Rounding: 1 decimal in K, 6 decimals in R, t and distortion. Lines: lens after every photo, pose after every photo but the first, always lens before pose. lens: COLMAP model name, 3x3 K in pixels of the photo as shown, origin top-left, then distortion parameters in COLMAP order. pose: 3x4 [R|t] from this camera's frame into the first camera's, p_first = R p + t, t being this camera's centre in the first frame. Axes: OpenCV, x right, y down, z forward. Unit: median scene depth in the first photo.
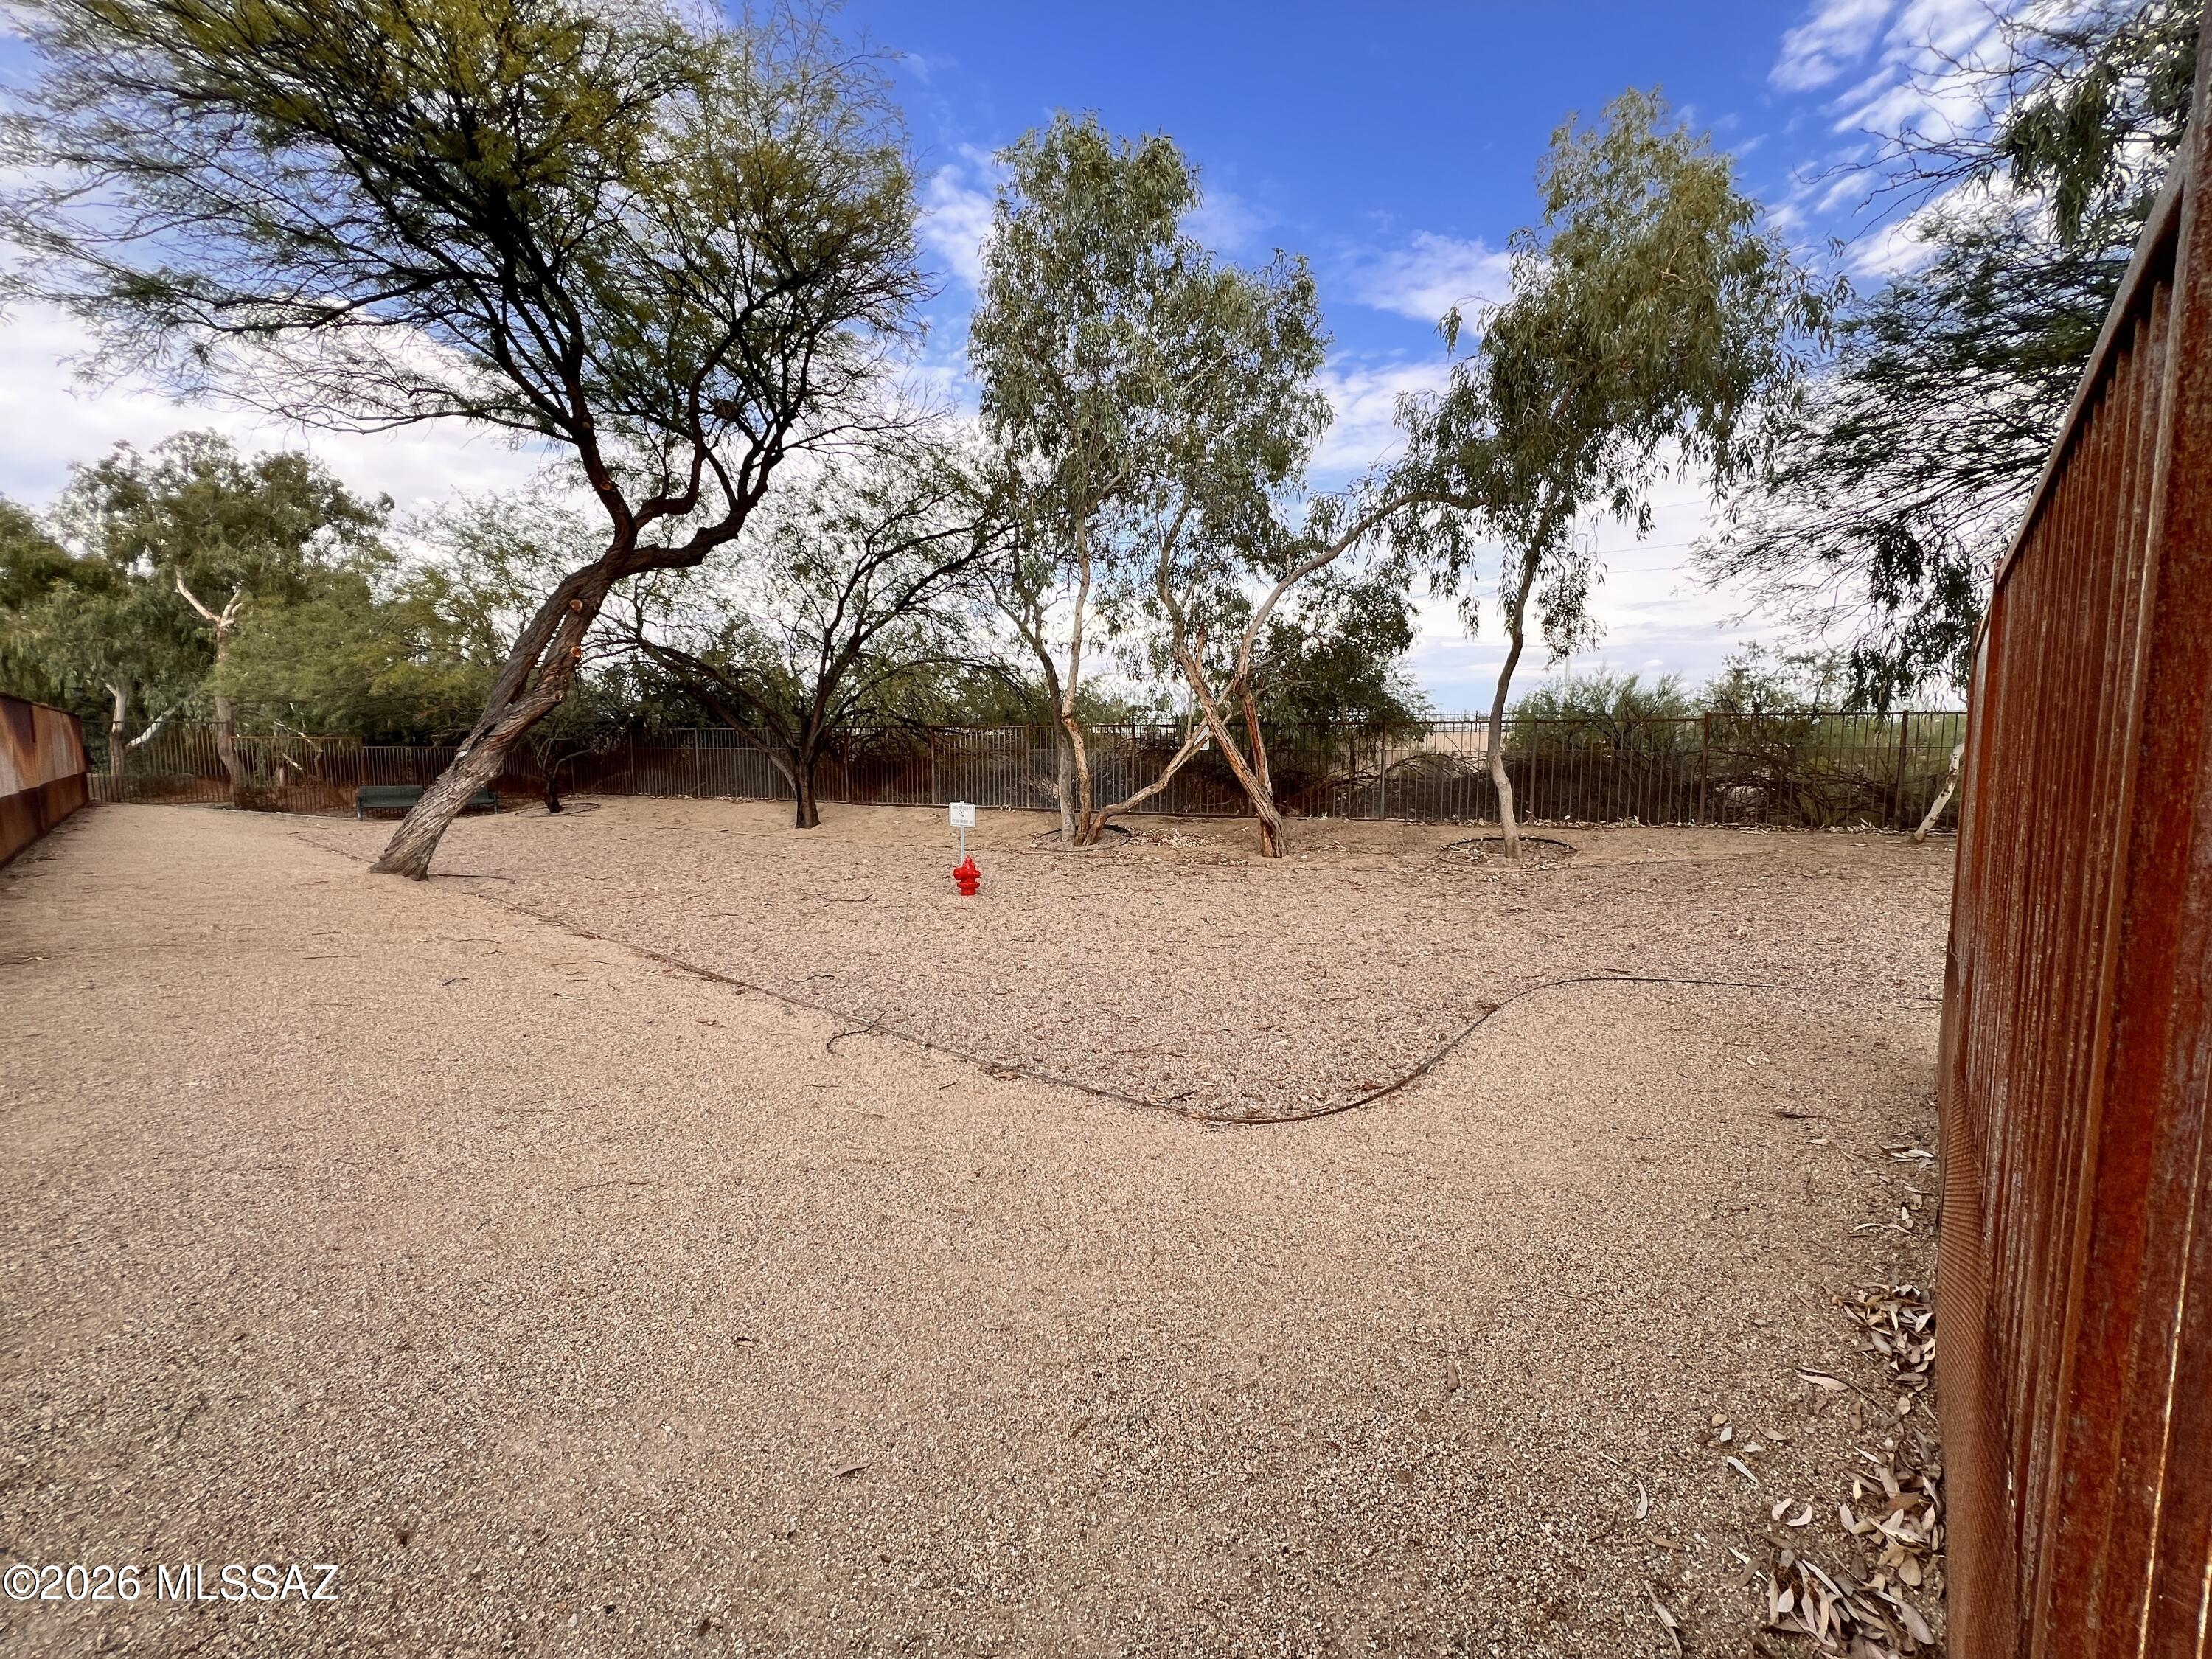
lens RADIAL K [[892.1, 0, 1106.0], [0, 892.1, 829.5], [0, 0, 1]] dist [0.001171, 0.000167]
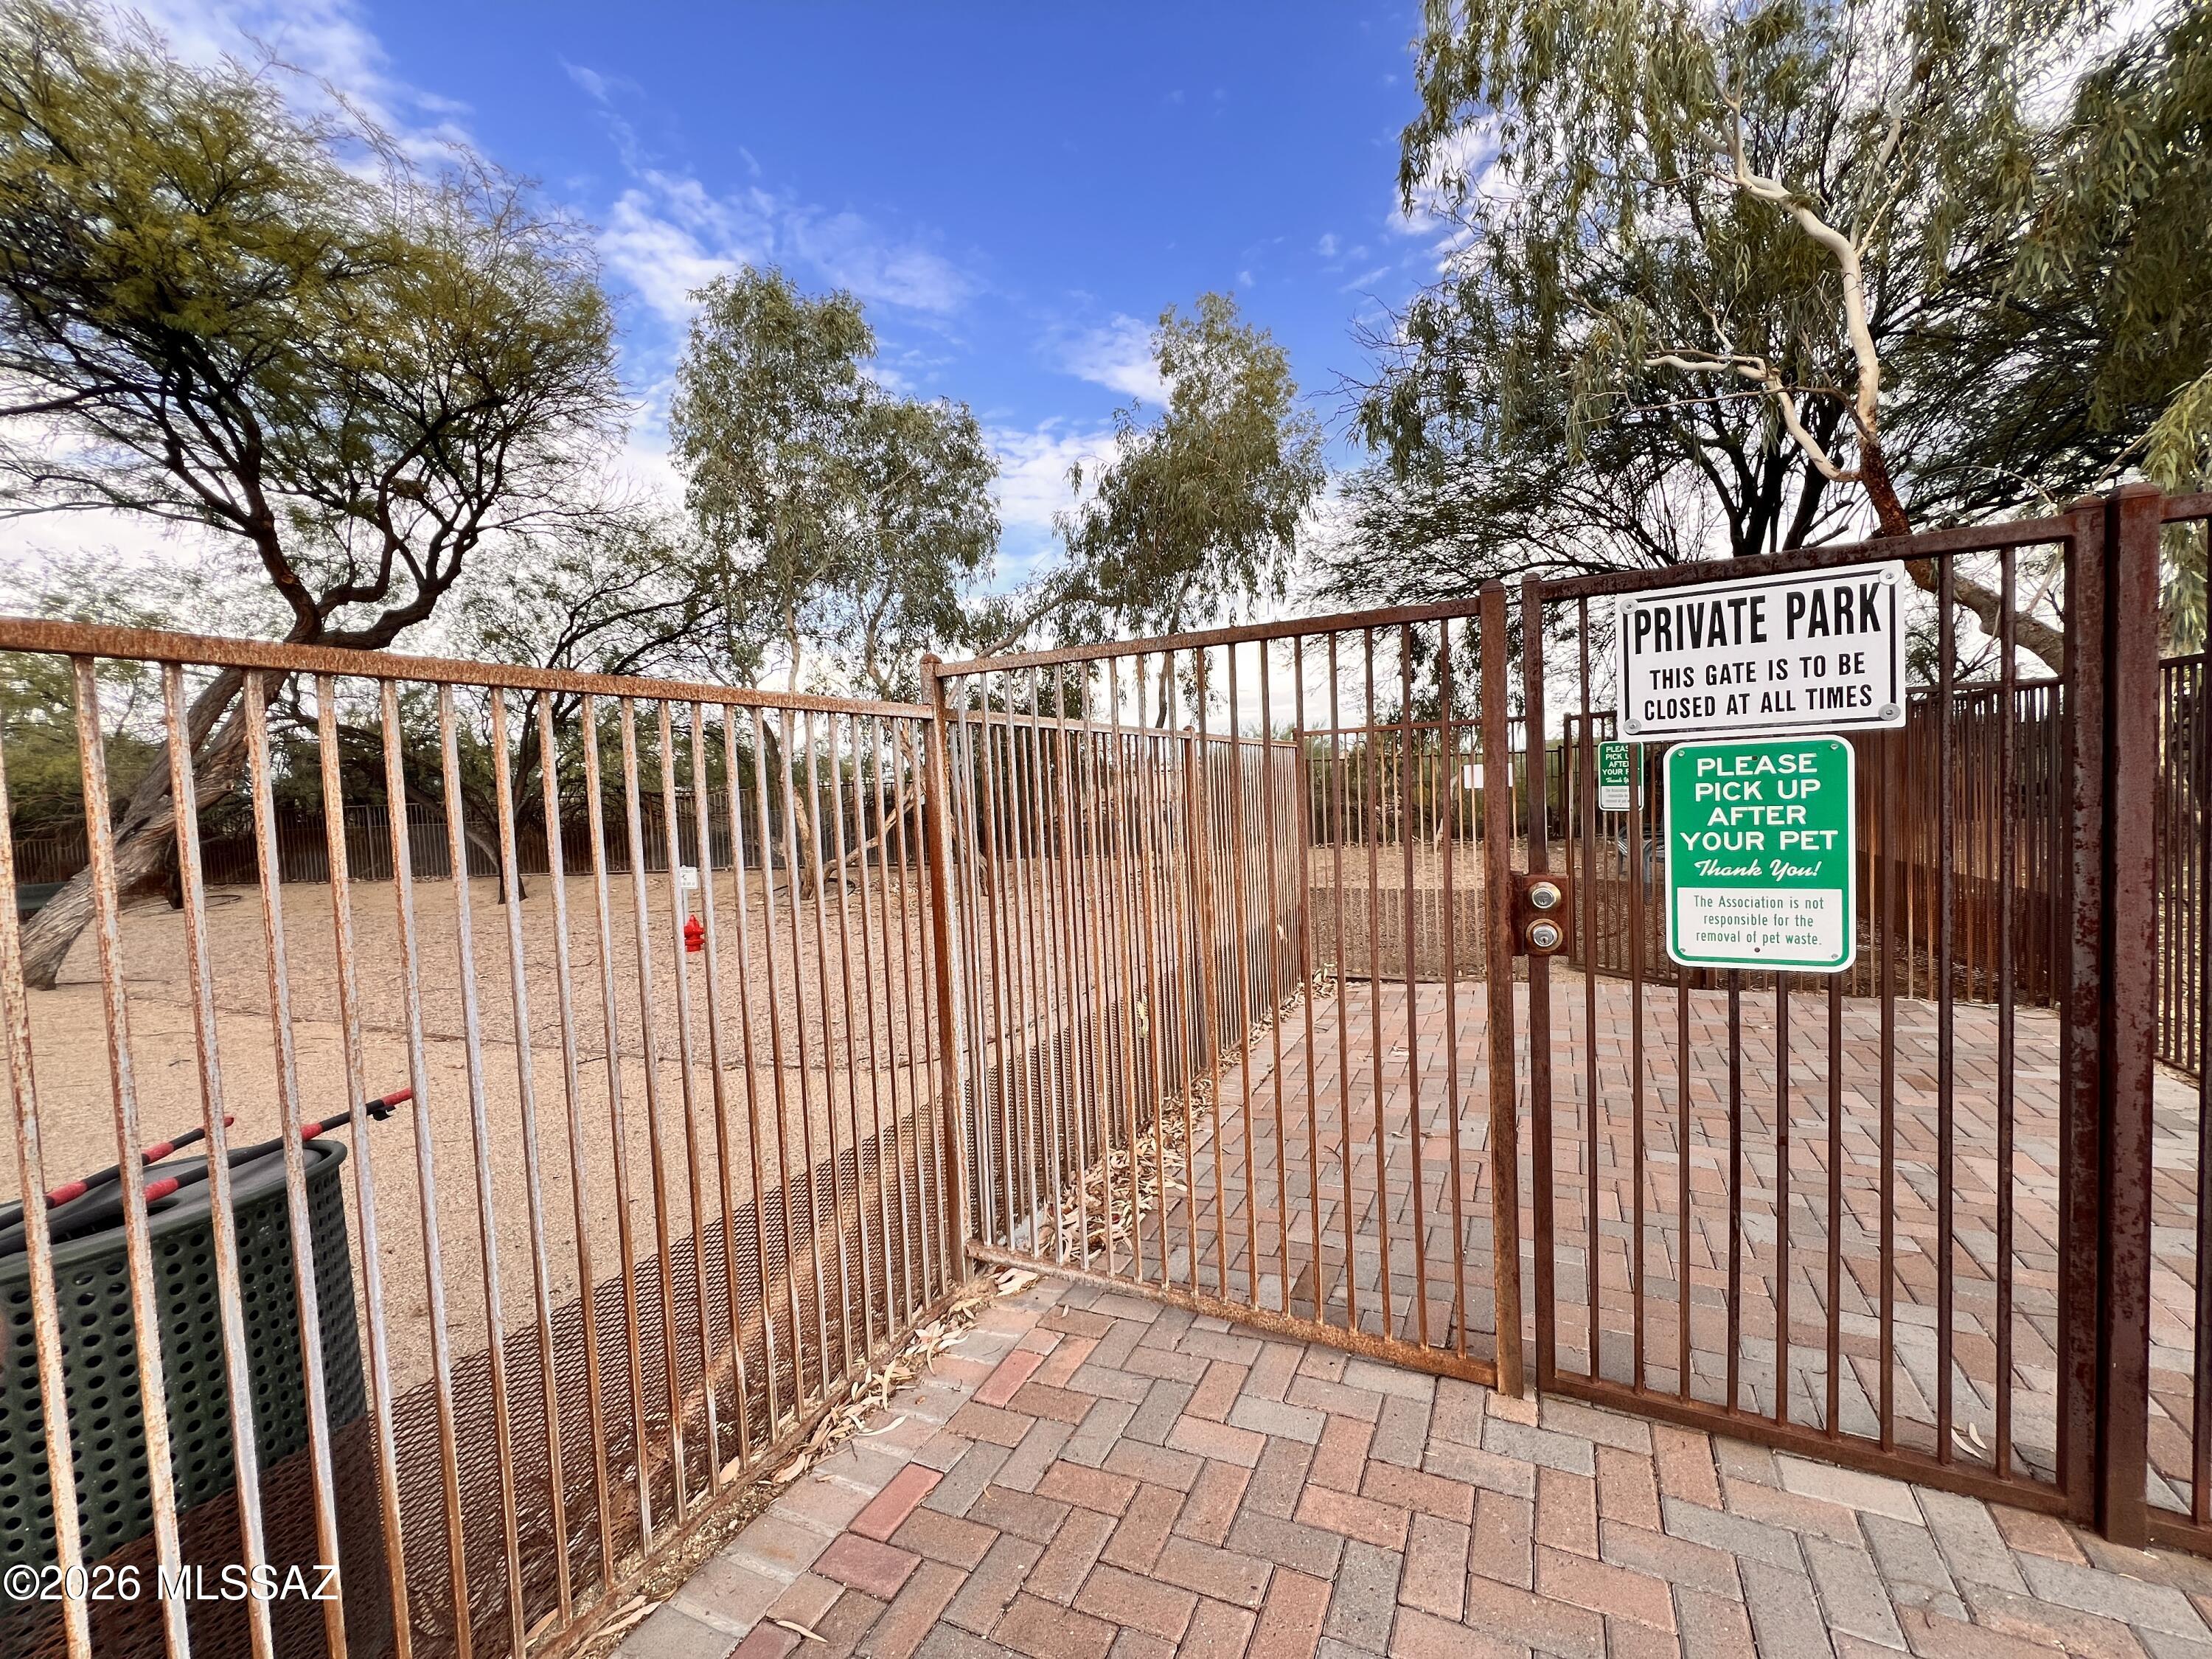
lens RADIAL K [[892.1, 0, 1106.0], [0, 892.1, 829.5], [0, 0, 1]] dist [0.001171, 0.000167]
pose [[0.959211, -0.055747, 0.277141, 0.027953], [0.069298, 0.996820, -0.039338, 0.003433], [-0.274067, 0.056939, 0.960024, -0.165968]]
